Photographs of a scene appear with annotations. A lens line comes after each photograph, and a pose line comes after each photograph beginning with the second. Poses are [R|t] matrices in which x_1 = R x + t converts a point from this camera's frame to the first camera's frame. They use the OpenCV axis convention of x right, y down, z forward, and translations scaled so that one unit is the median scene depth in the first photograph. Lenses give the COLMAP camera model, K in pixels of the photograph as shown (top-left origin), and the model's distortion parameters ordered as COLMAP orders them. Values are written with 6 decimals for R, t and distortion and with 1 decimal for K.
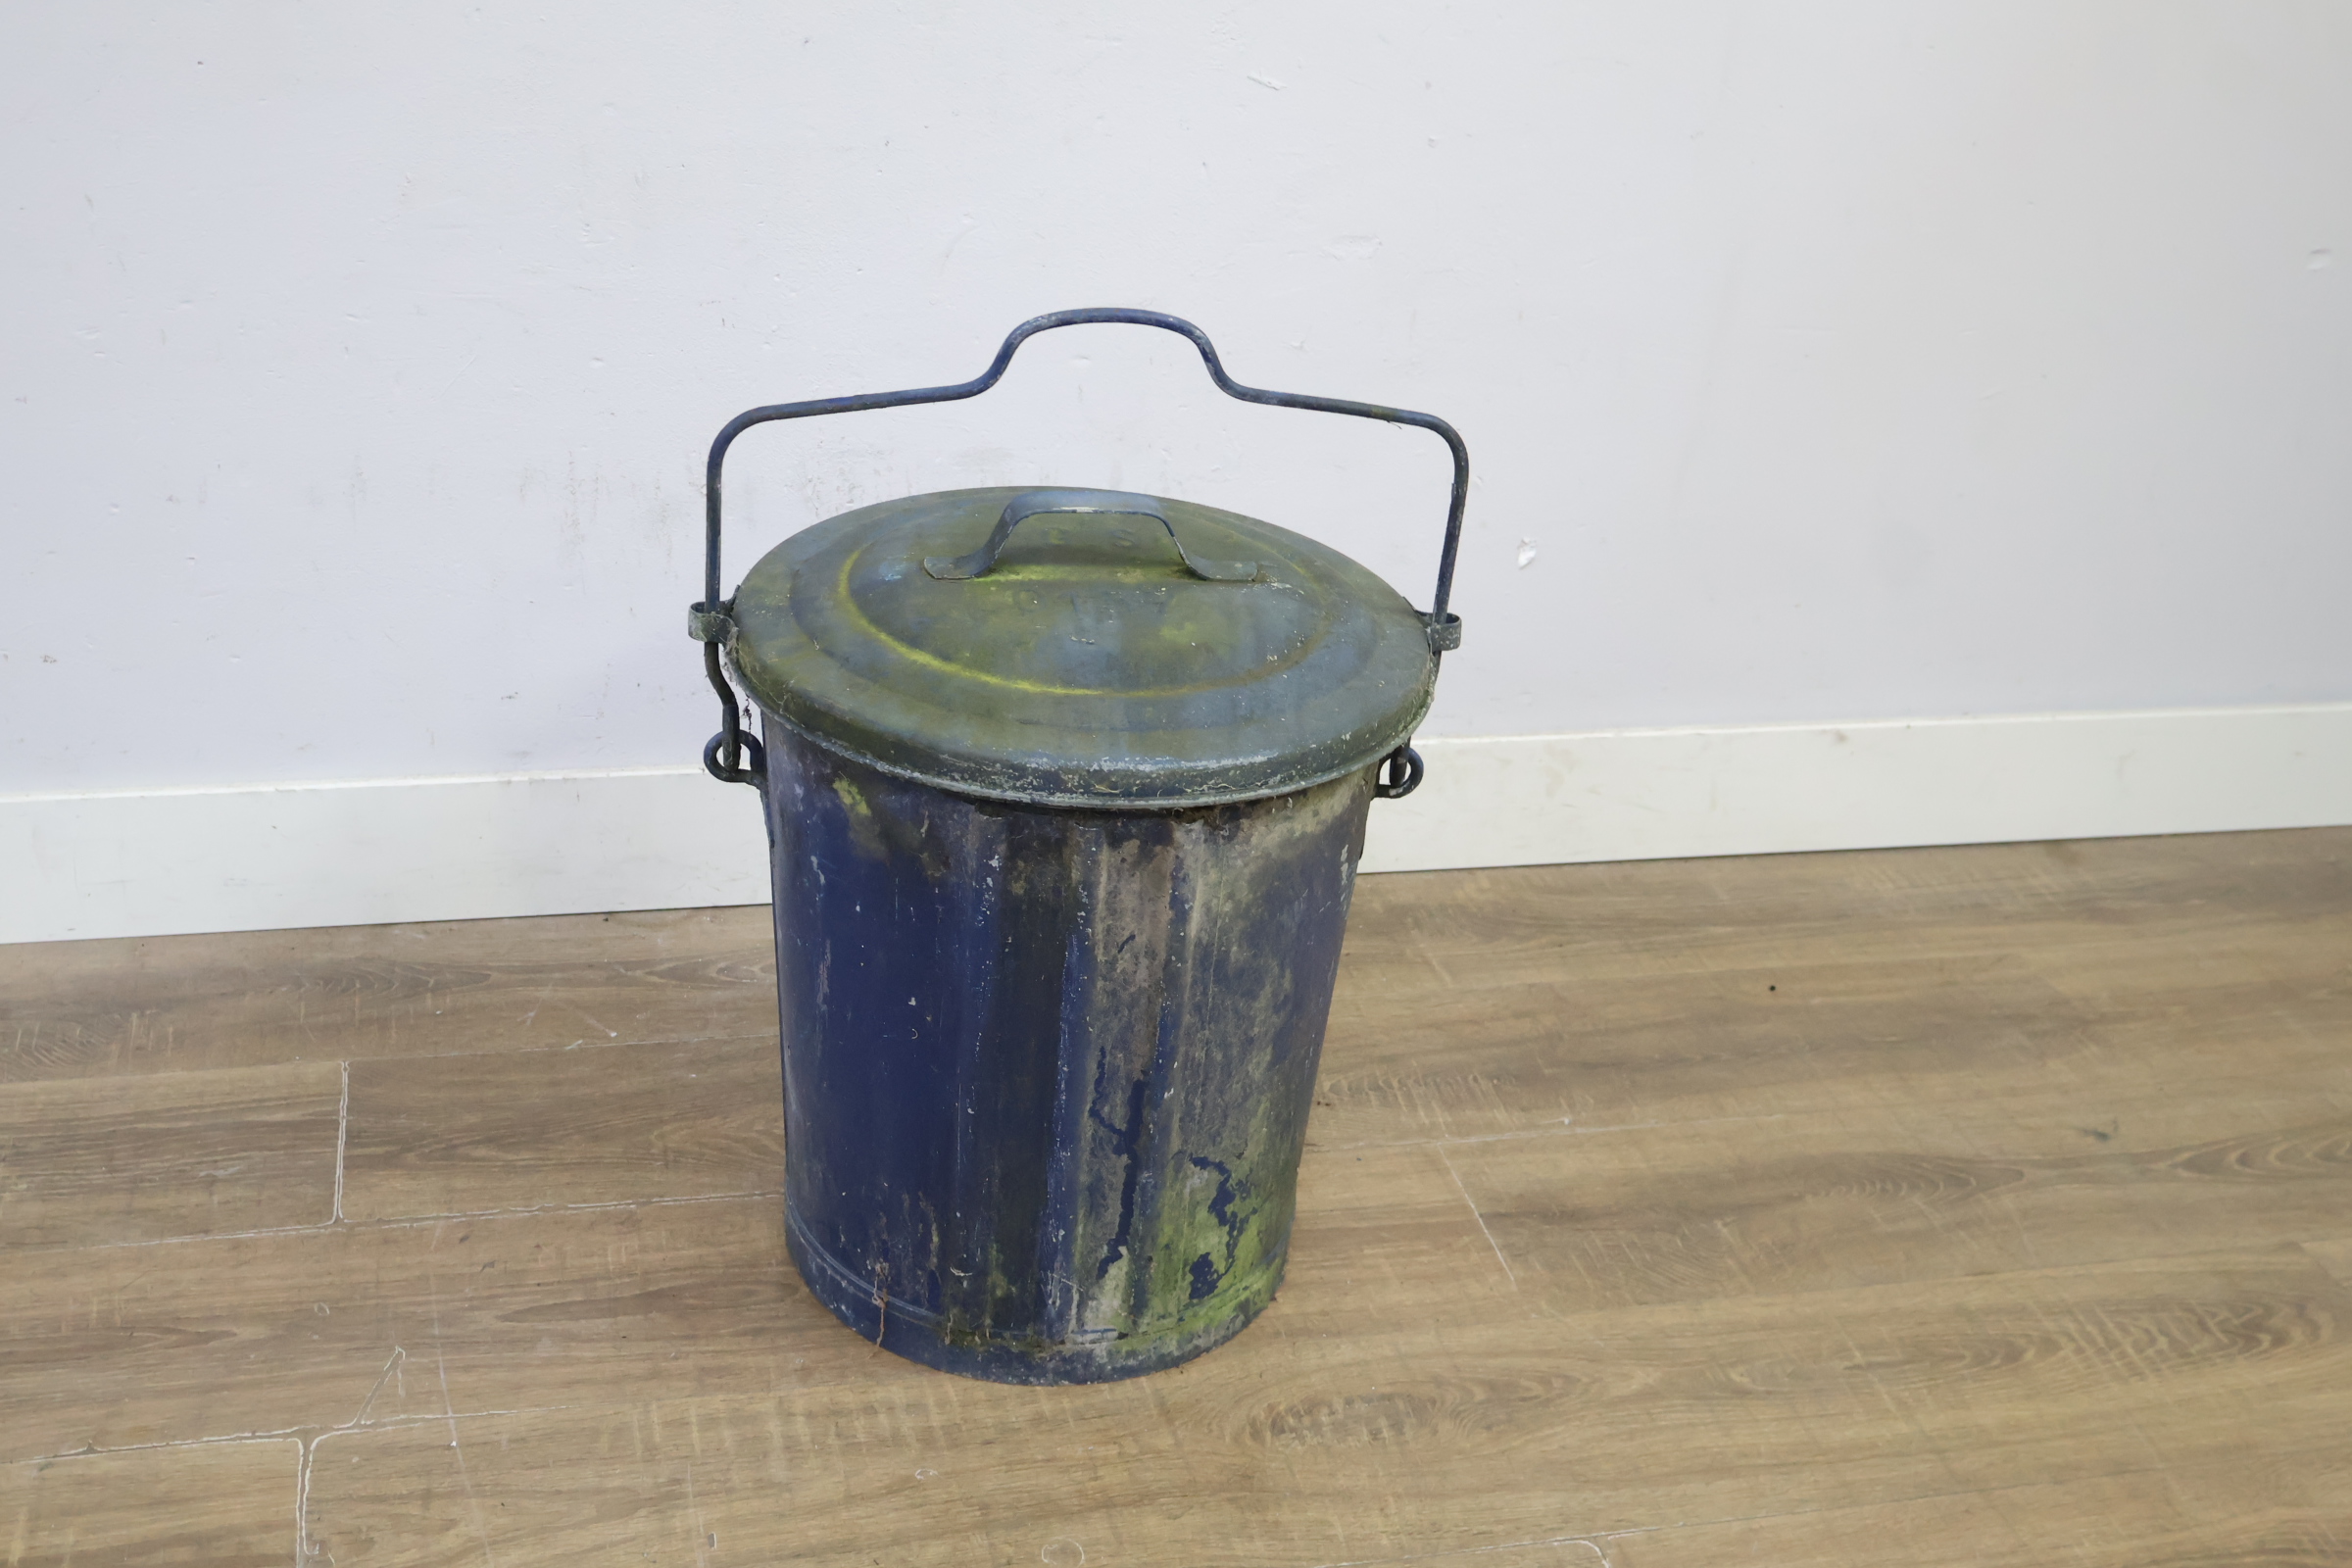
lens RADIAL K [[2726.3, 0, 1180.6], [0, 2726.3, 779.4], [0, 0, 1]] dist [0.001228, 0.000000]
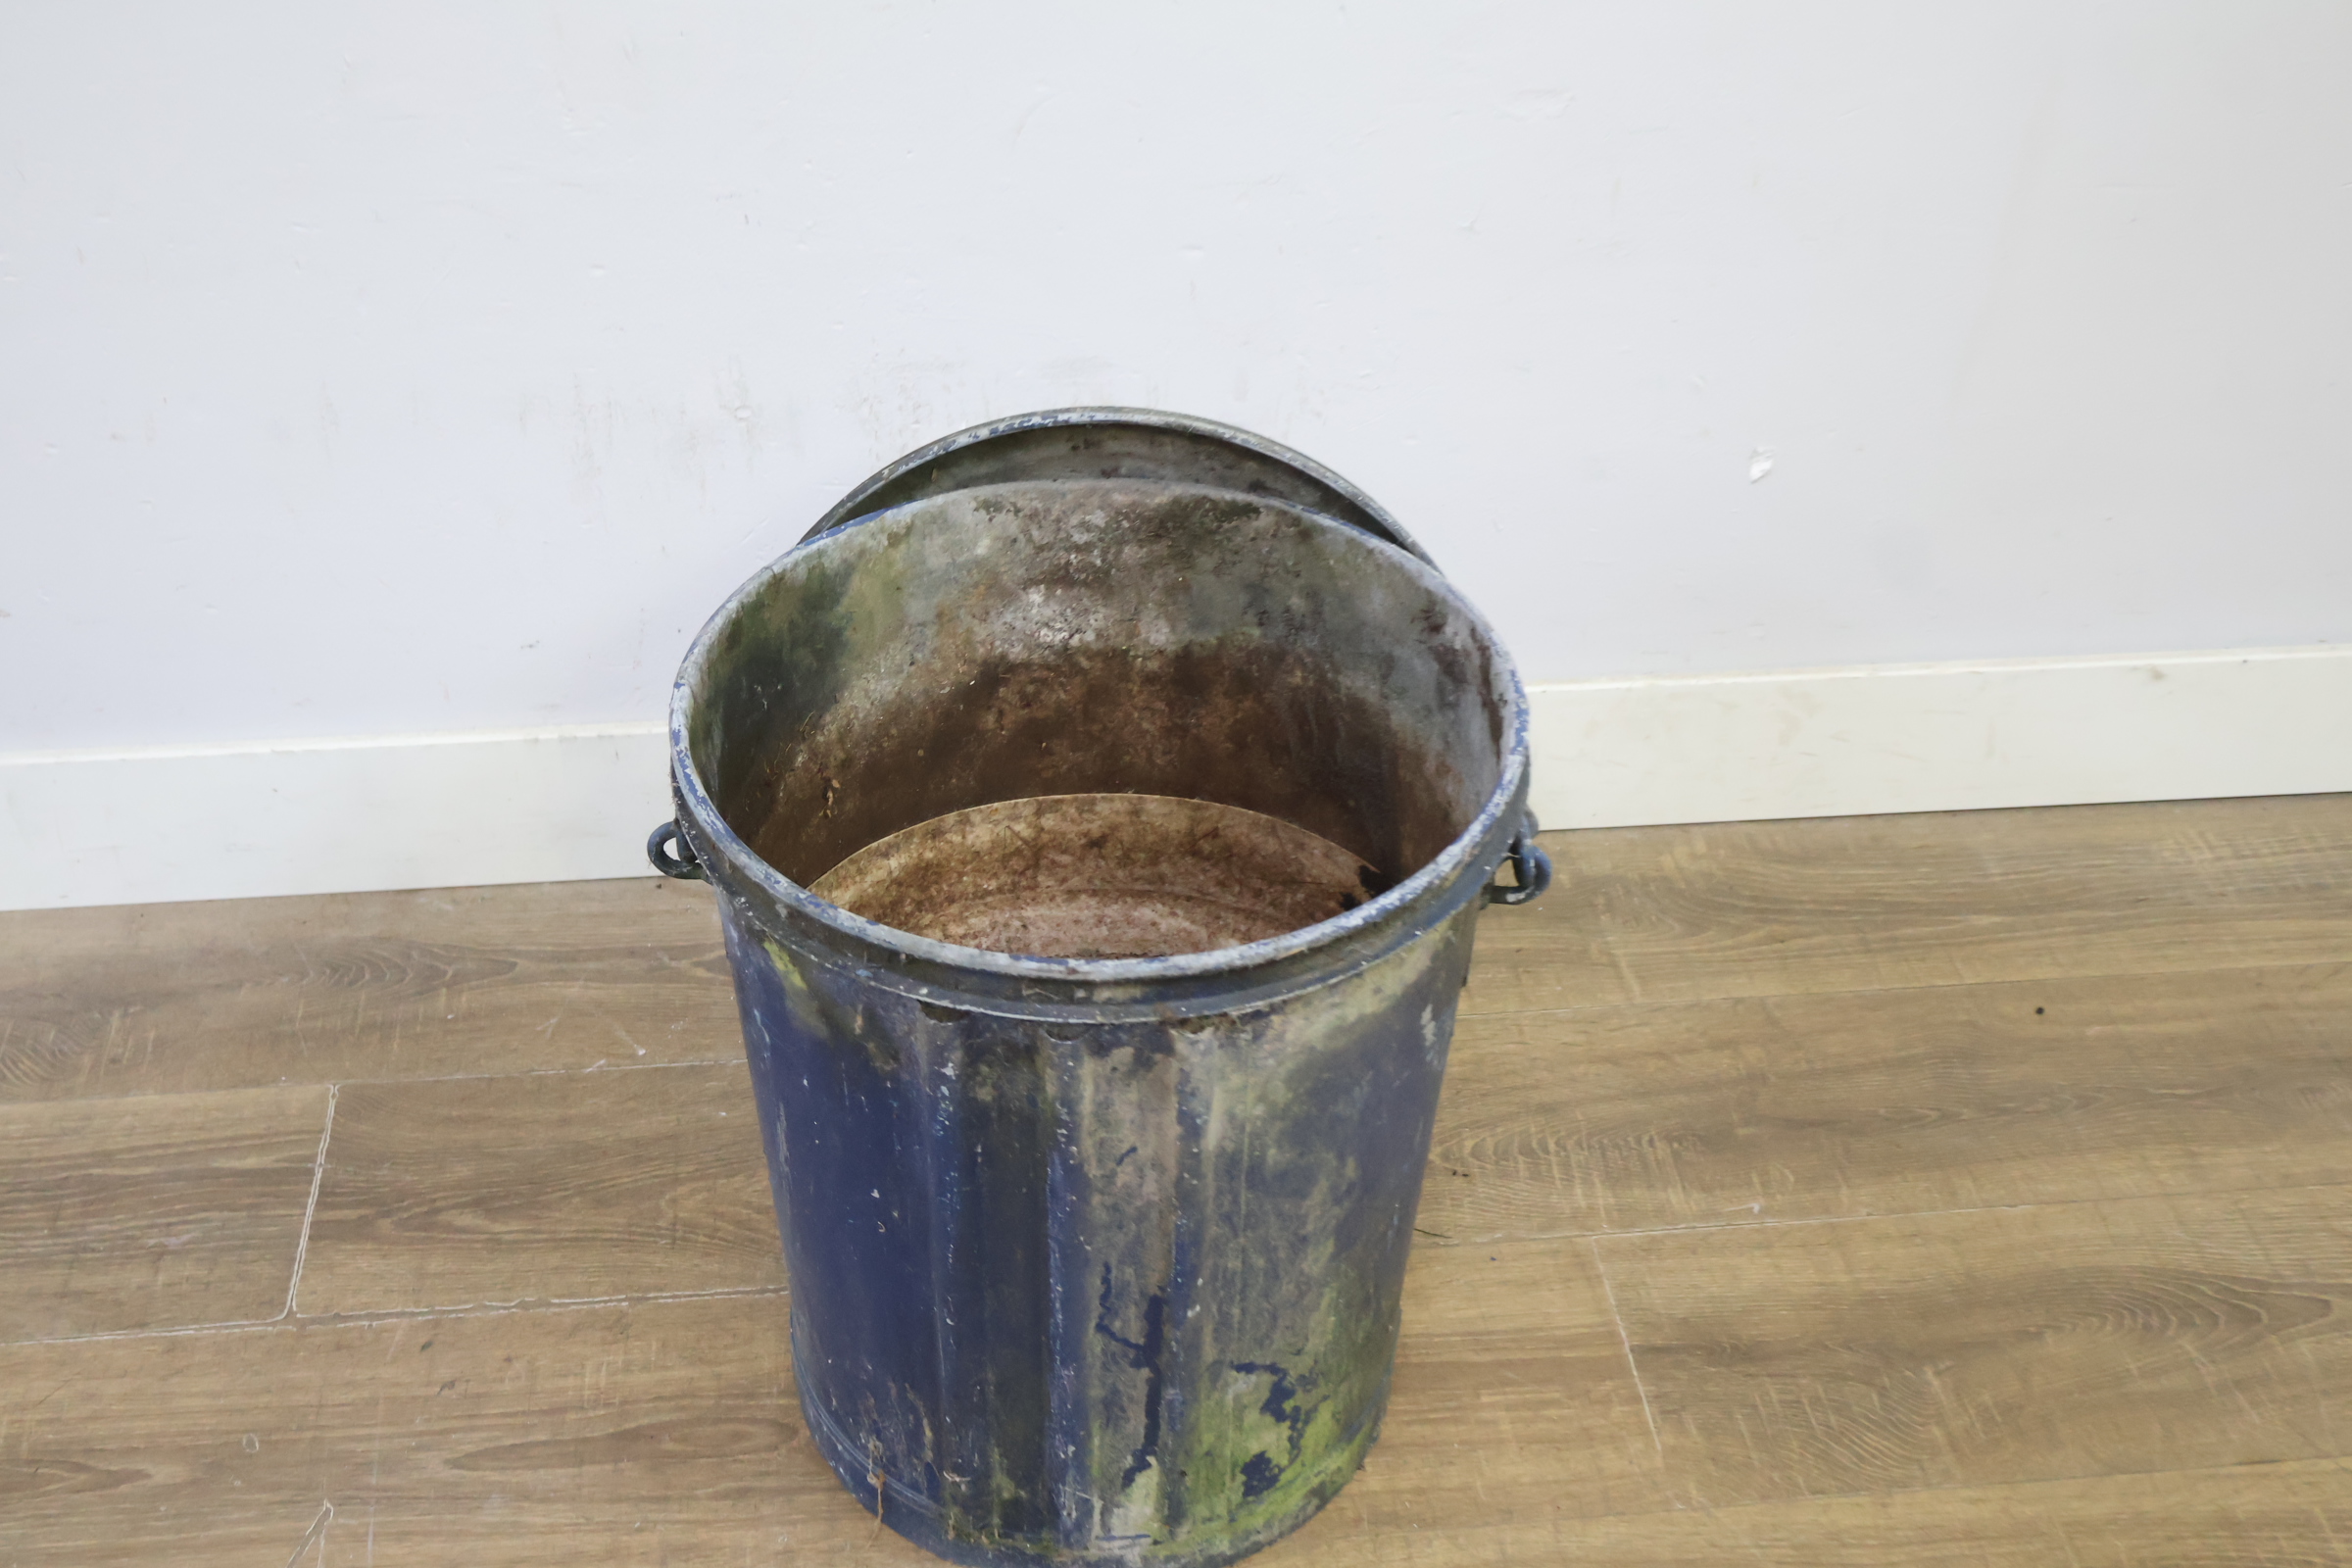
lens RADIAL K [[2726.3, 0, 1169.3], [0, 2726.3, 785.3], [0, 0, 1]] dist [0.001228, 0.000000]
pose [[0.990172, 0.031710, -0.136213, 0.081964], [-0.009123, 0.986527, 0.163343, -0.148291], [0.139558, -0.160495, 0.977121, 0.210259]]
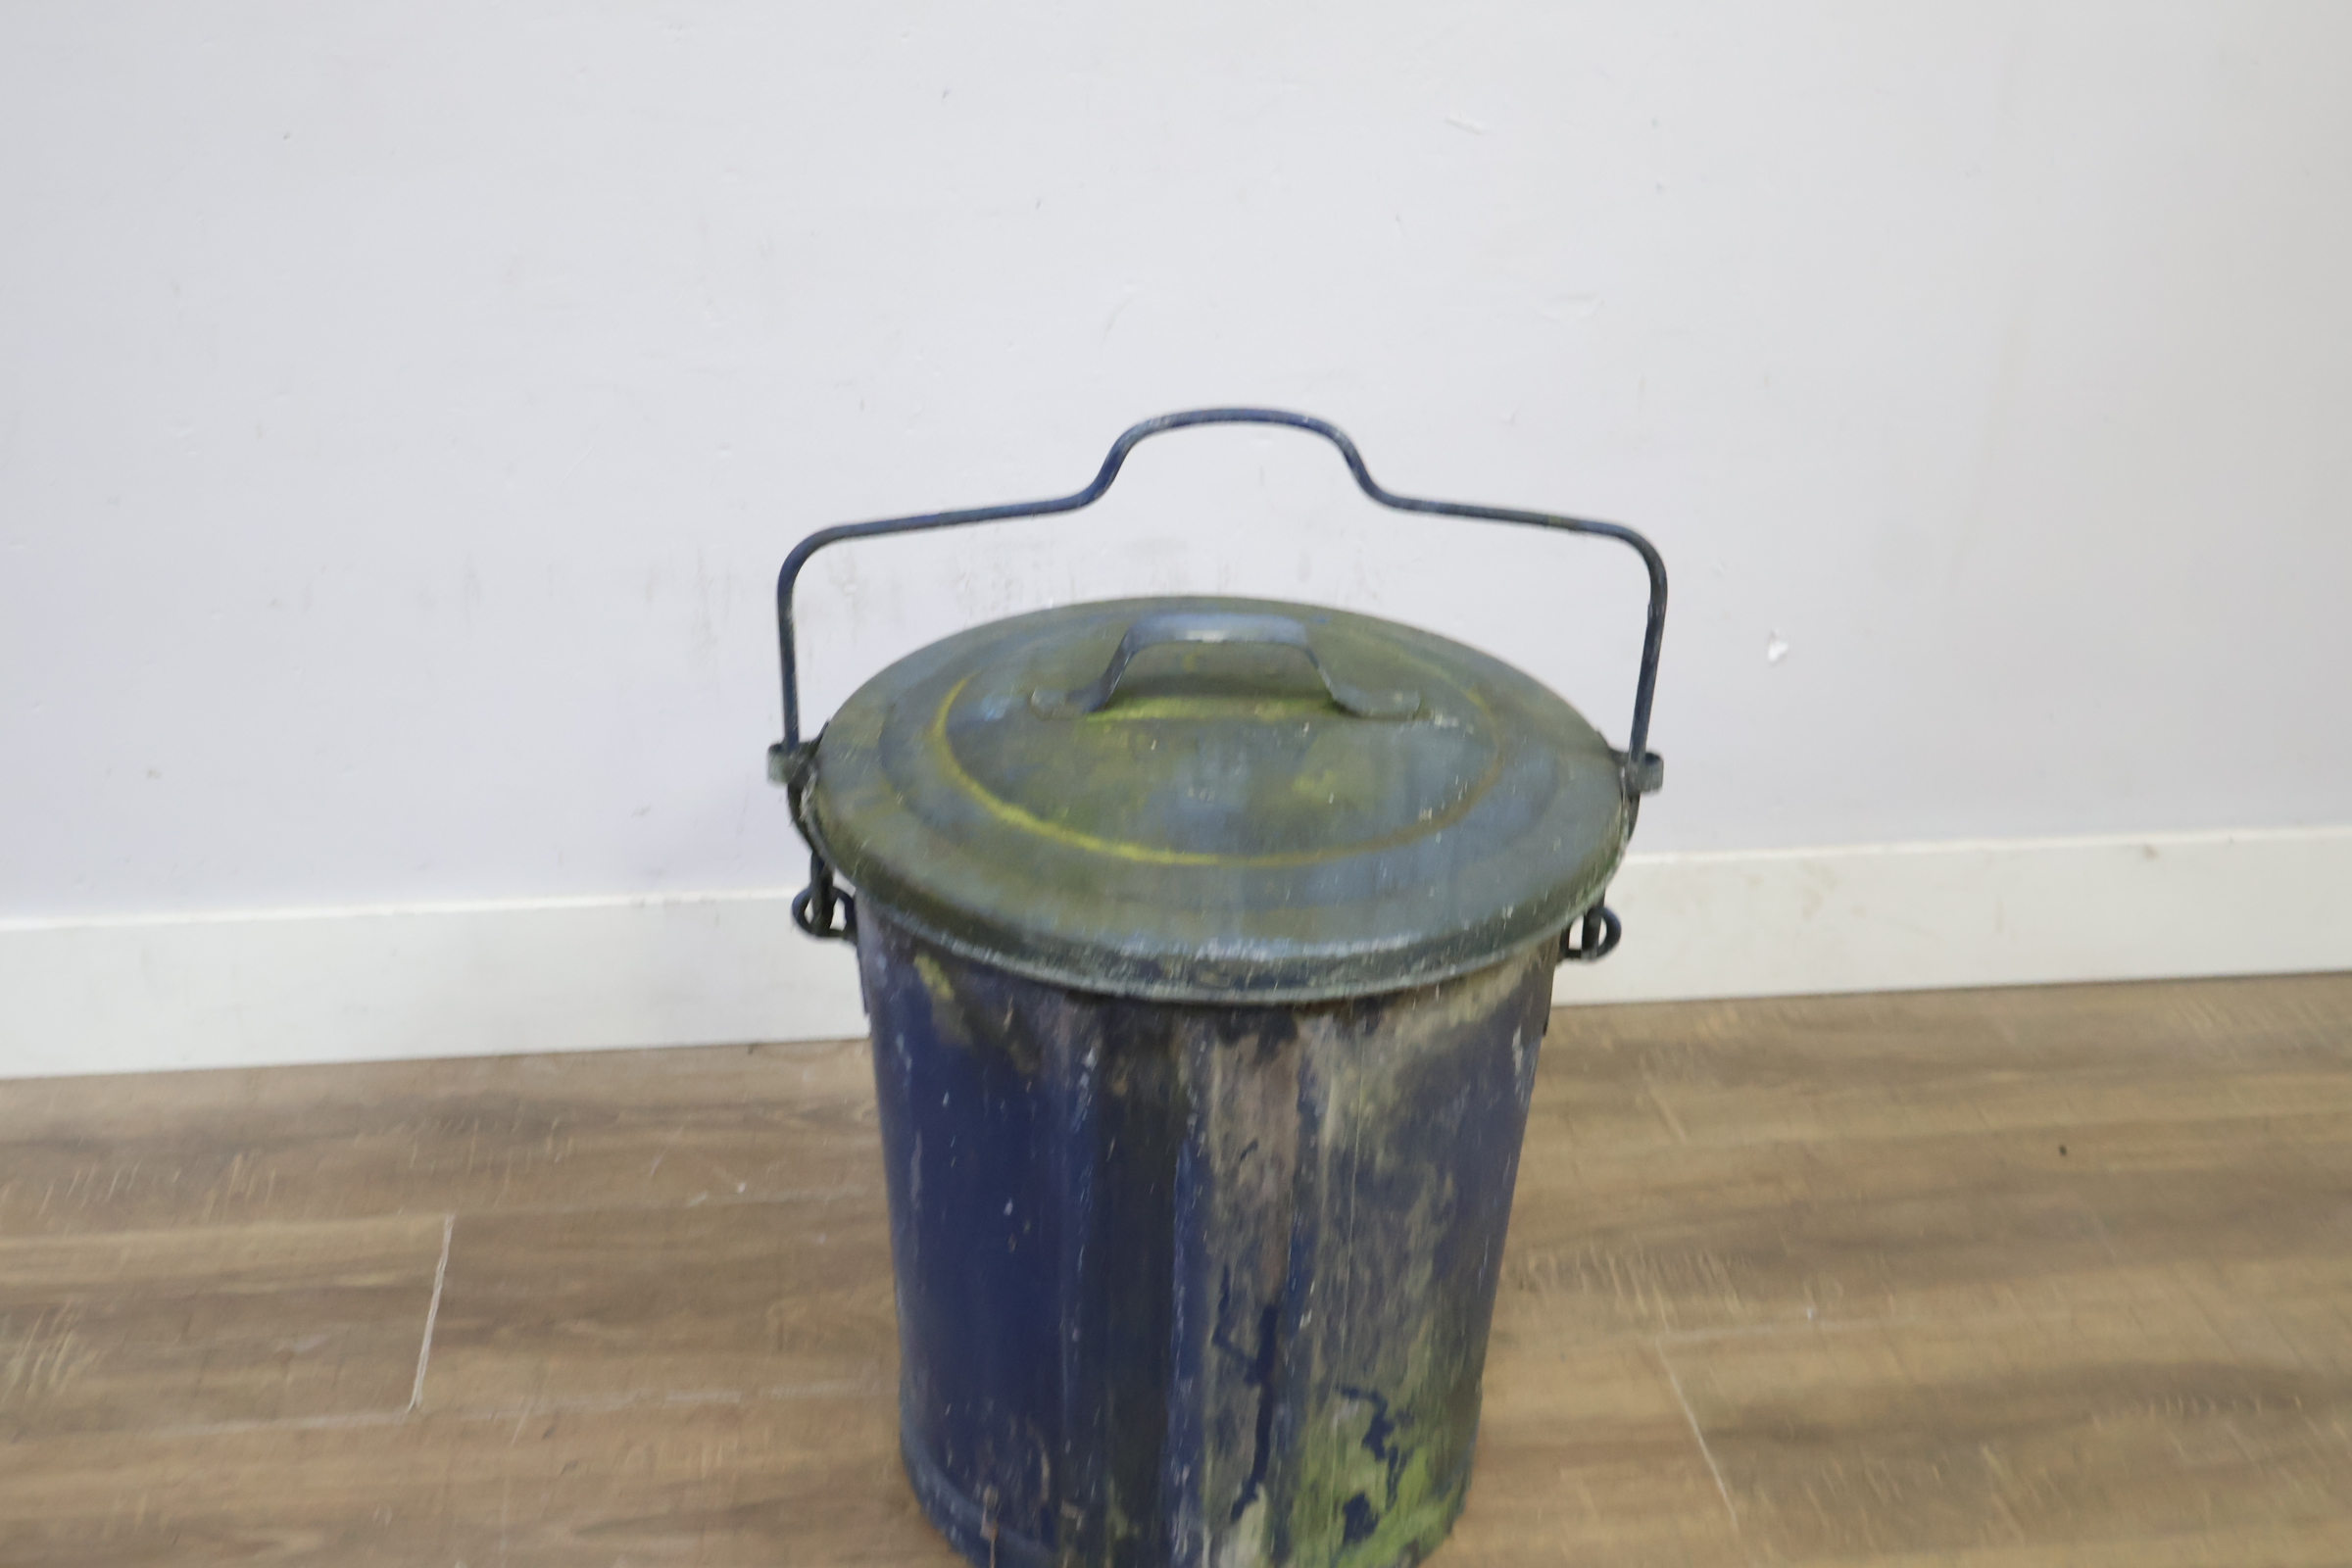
lens RADIAL K [[2726.3, 0, 1178.1], [0, 2726.3, 775.8], [0, 0, 1]] dist [0.001228, 0.000000]
pose [[0.992427, 0.004560, -0.122747, 0.053026], [-0.005063, 0.999980, -0.003789, -0.045904], [0.122727, 0.004382, 0.992431, 0.126456]]
